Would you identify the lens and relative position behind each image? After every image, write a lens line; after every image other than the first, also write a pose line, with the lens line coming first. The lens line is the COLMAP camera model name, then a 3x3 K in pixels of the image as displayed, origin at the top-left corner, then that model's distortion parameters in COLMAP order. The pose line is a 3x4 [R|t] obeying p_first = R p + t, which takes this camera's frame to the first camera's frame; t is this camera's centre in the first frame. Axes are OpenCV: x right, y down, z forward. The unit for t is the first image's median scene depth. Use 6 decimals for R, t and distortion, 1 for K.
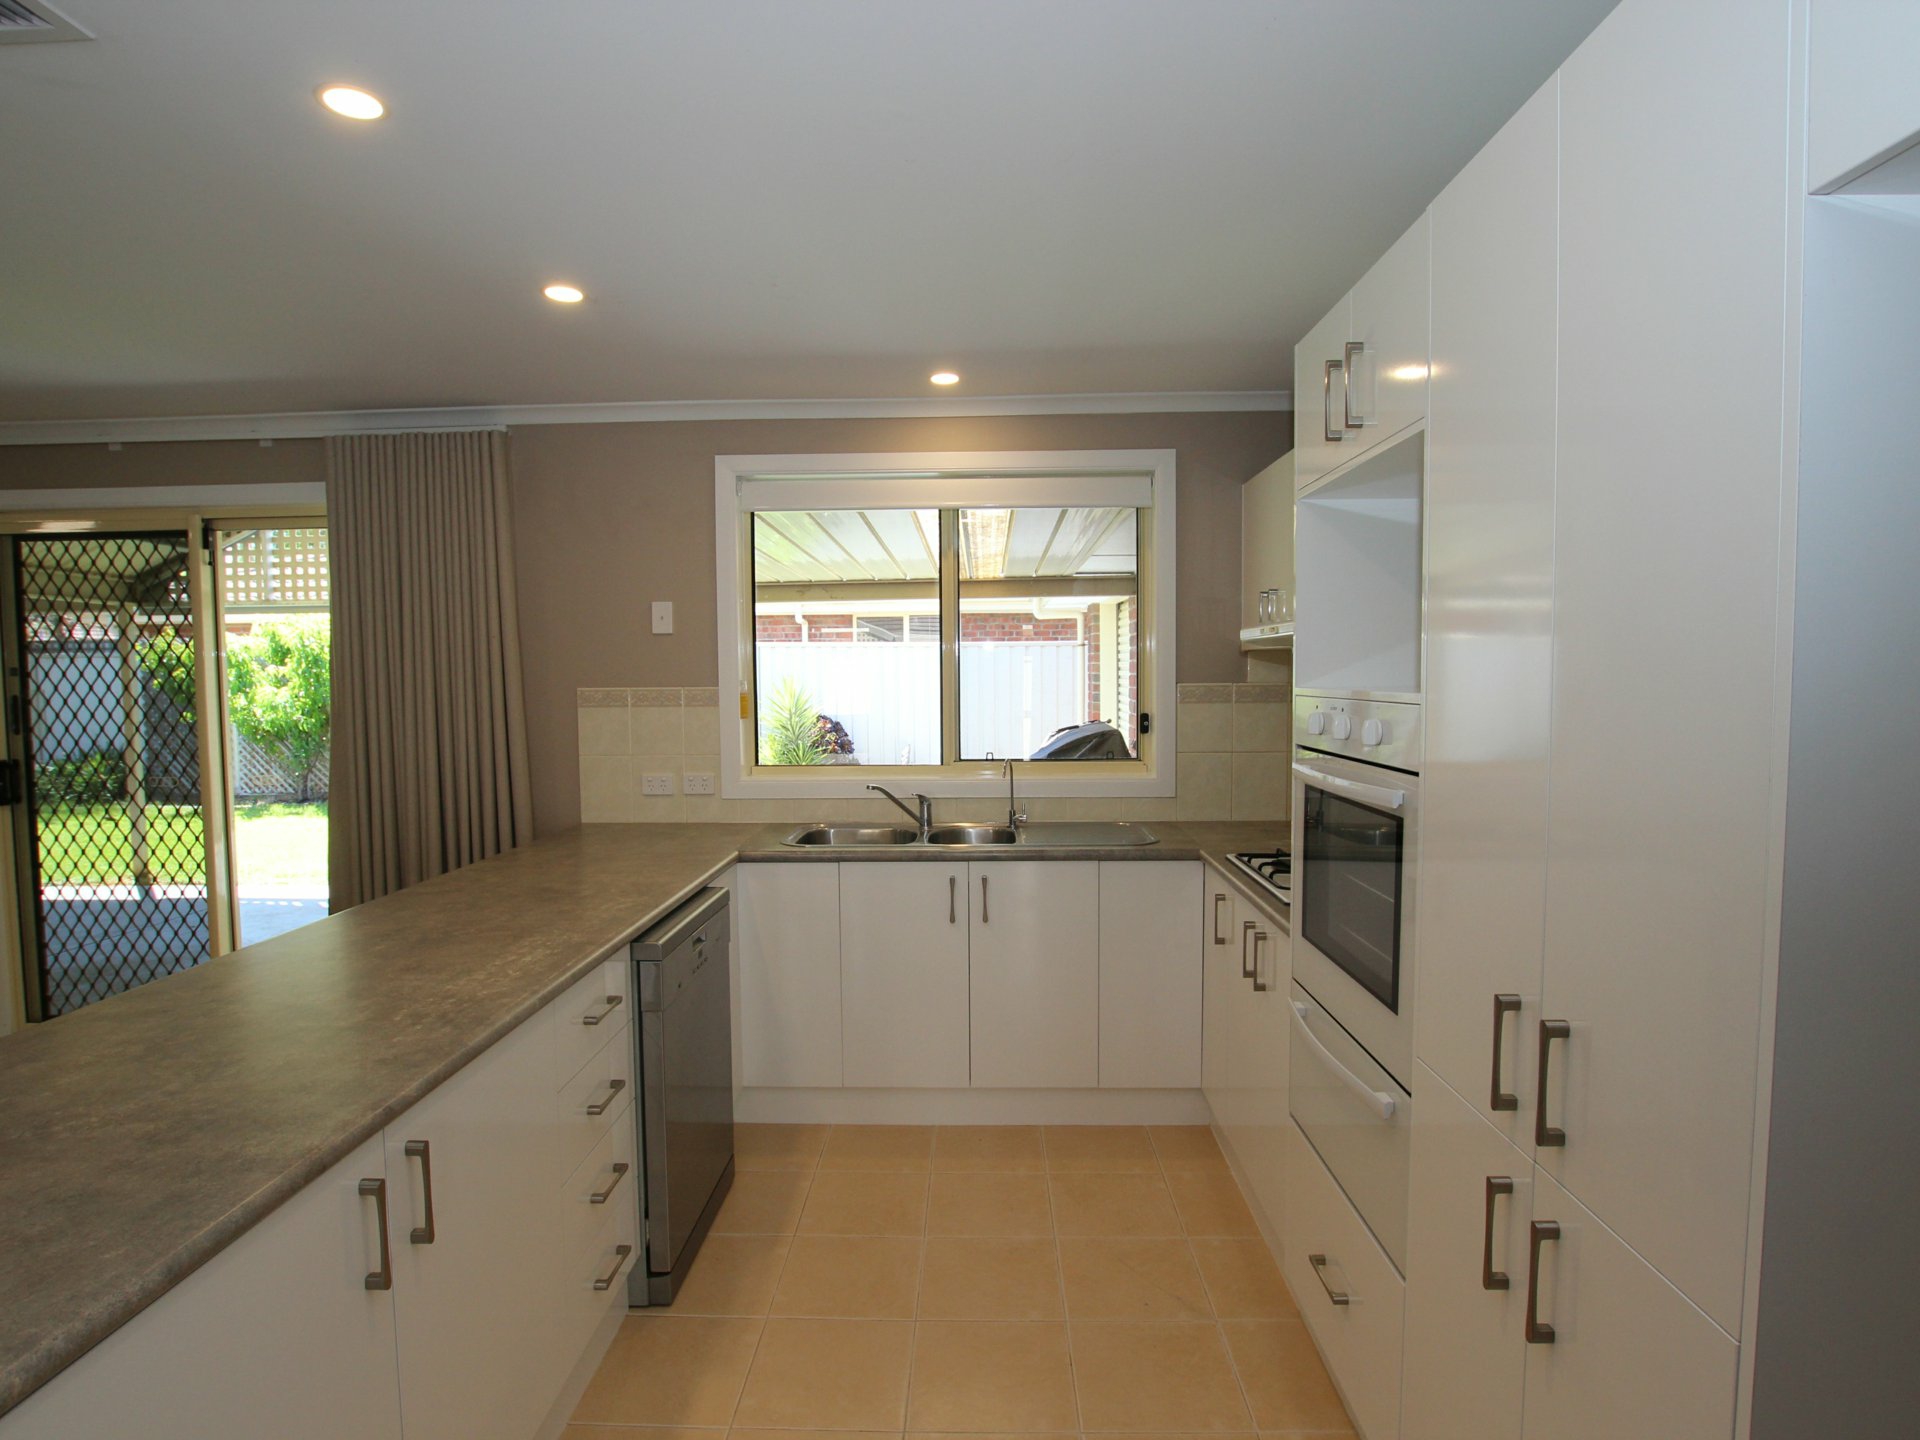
lens RADIAL K [[1010.6, 0, 958.9], [0, 1010.6, 732.0], [0, 0, 1]] dist [-0.024822, 0.002388]
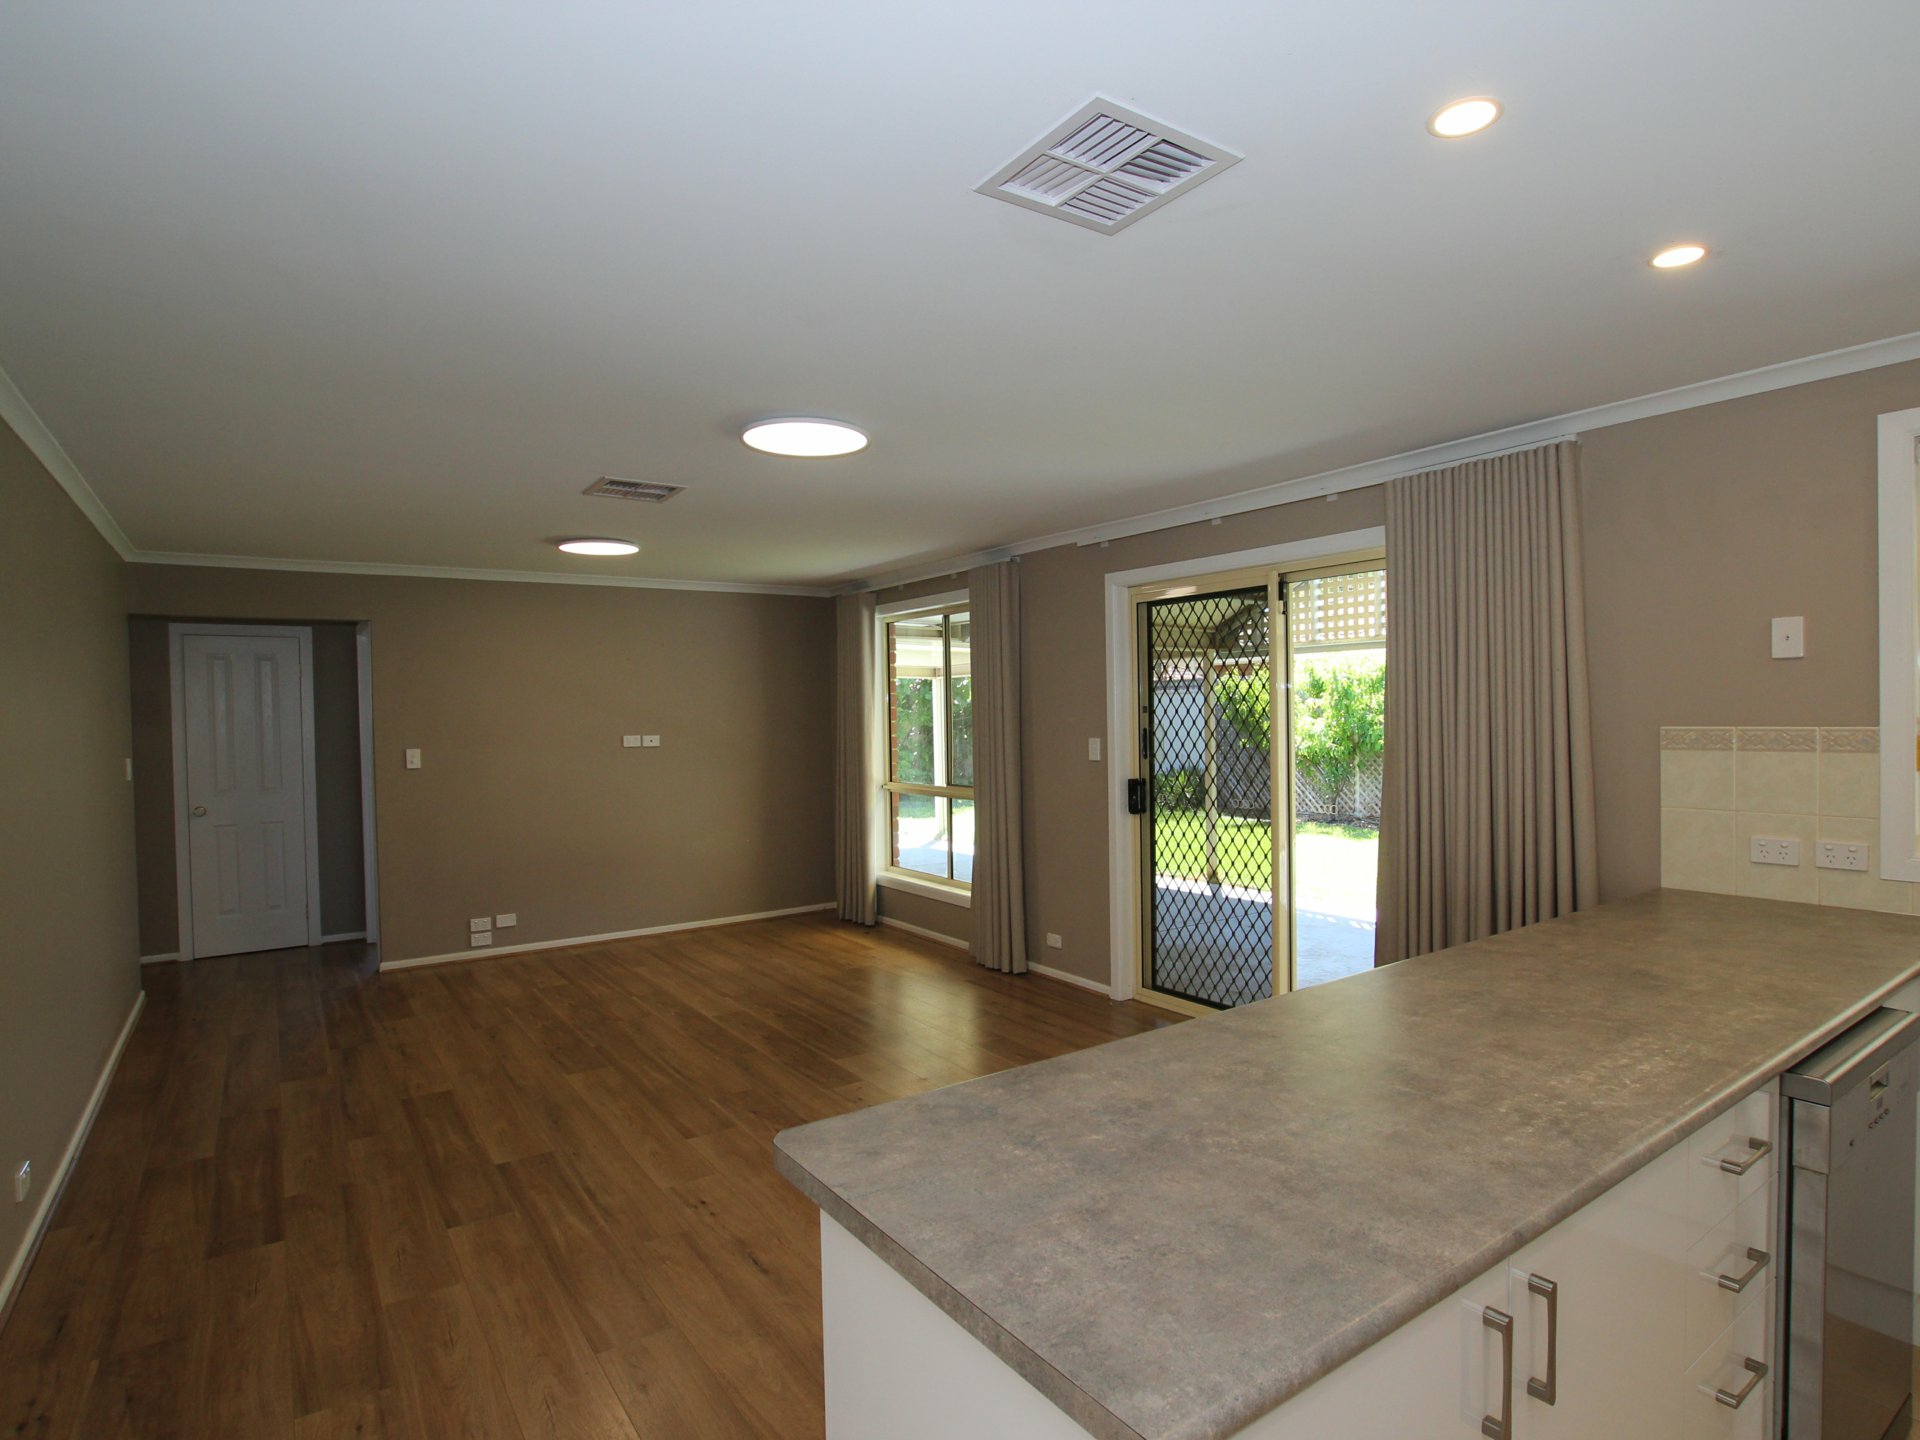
lens RADIAL K [[1010.6, 0, 959.7], [0, 1010.6, 722.1], [0, 0, 1]] dist [-0.024822, 0.002388]
pose [[0.601727, 0.003900, -0.798693, -0.068675], [-0.033702, 0.999221, -0.020512, -0.011073], [0.797991, 0.039260, 0.601390, 0.033231]]
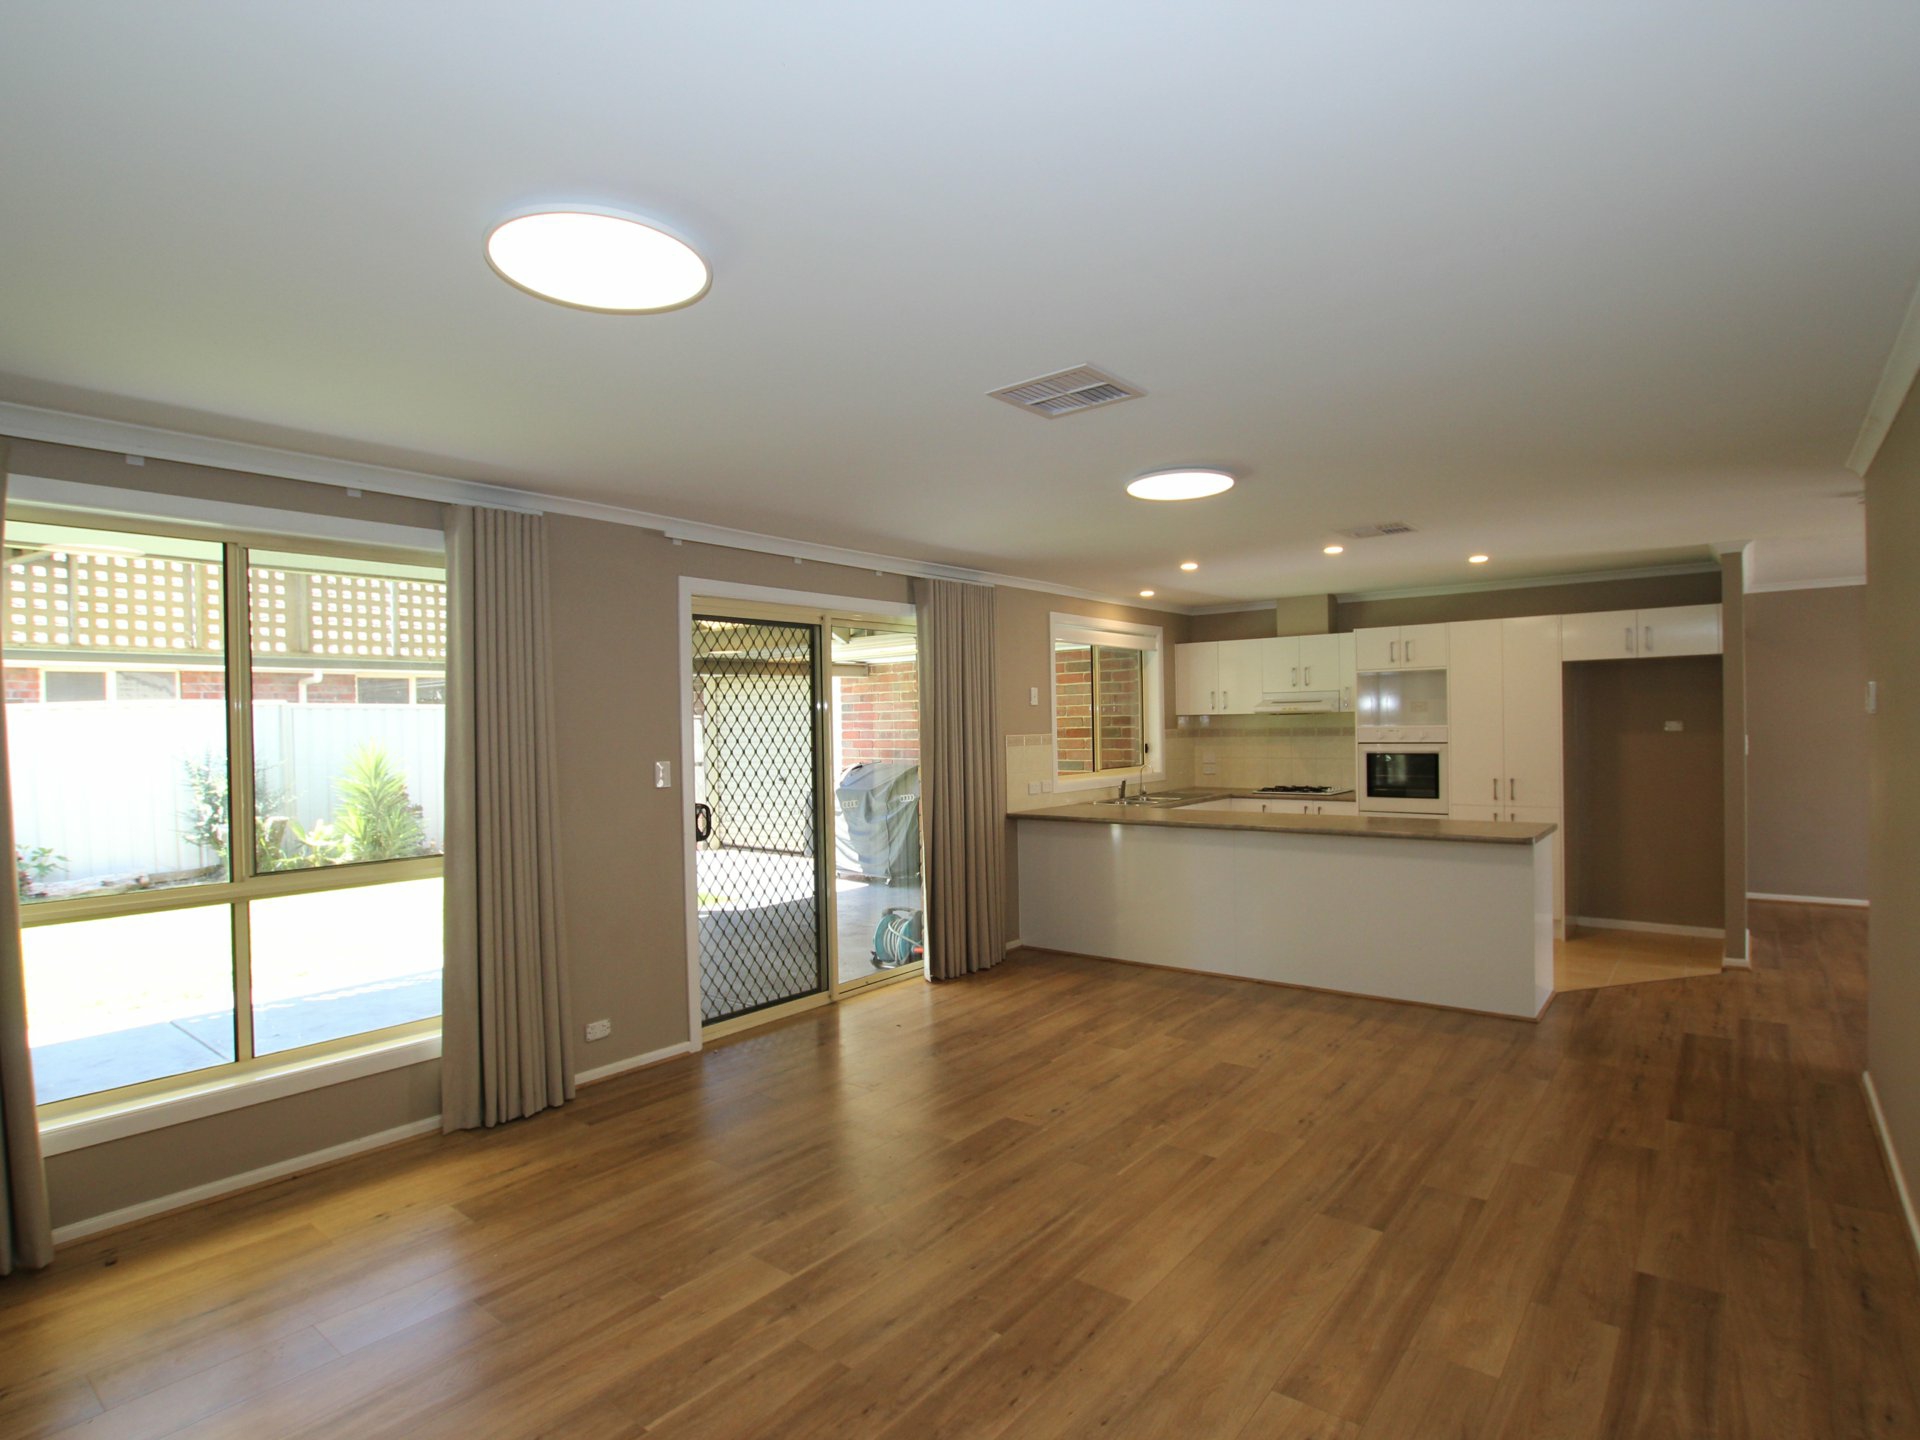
lens RADIAL K [[1010.6, 0, 946.3], [0, 1010.6, 728.4], [0, 0, 1]] dist [-0.024822, 0.002388]
pose [[0.596238, -0.007168, 0.802776, -1.964230], [0.059087, 0.997640, -0.034977, 0.000032], [-0.800630, 0.068288, 0.595254, 0.039965]]
